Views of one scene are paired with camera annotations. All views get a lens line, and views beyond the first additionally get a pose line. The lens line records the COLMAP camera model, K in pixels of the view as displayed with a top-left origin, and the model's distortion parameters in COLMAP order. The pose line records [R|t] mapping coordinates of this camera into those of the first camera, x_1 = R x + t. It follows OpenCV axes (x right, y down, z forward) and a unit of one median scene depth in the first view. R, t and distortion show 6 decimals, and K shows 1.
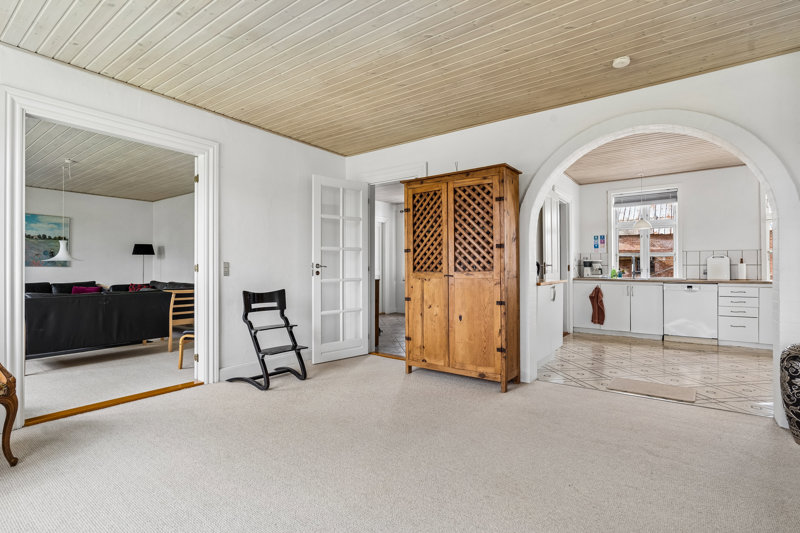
lens RADIAL K [[401.8, 0, 404.4], [0, 401.8, 267.5], [0, 0, 1]] dist [-0.005103, 0.000464]
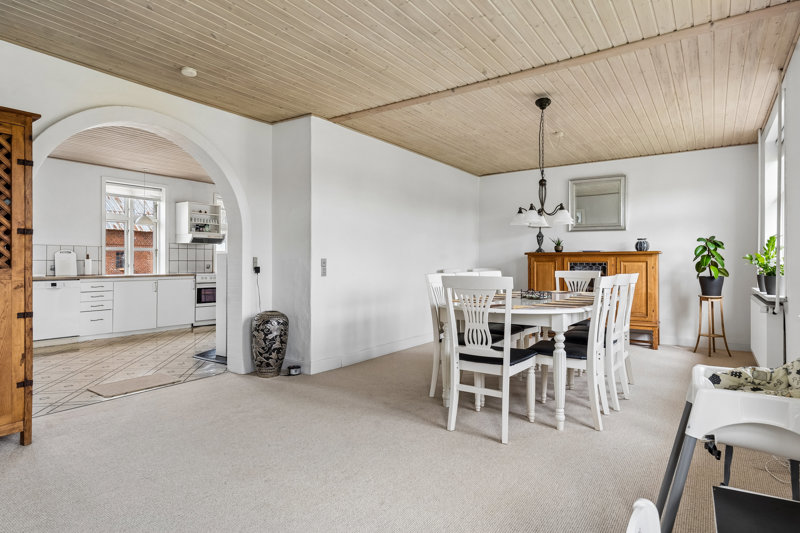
lens RADIAL K [[452.9, 0, 407.1], [0, 452.9, 262.6], [0, 0, 1]] dist [0.003220, 0.000142]
pose [[-0.060440, 0.003536, 0.998166, -0.567794], [-0.003224, 0.999988, -0.003738, 0.000346], [-0.998167, -0.003444, -0.060428, 0.395649]]
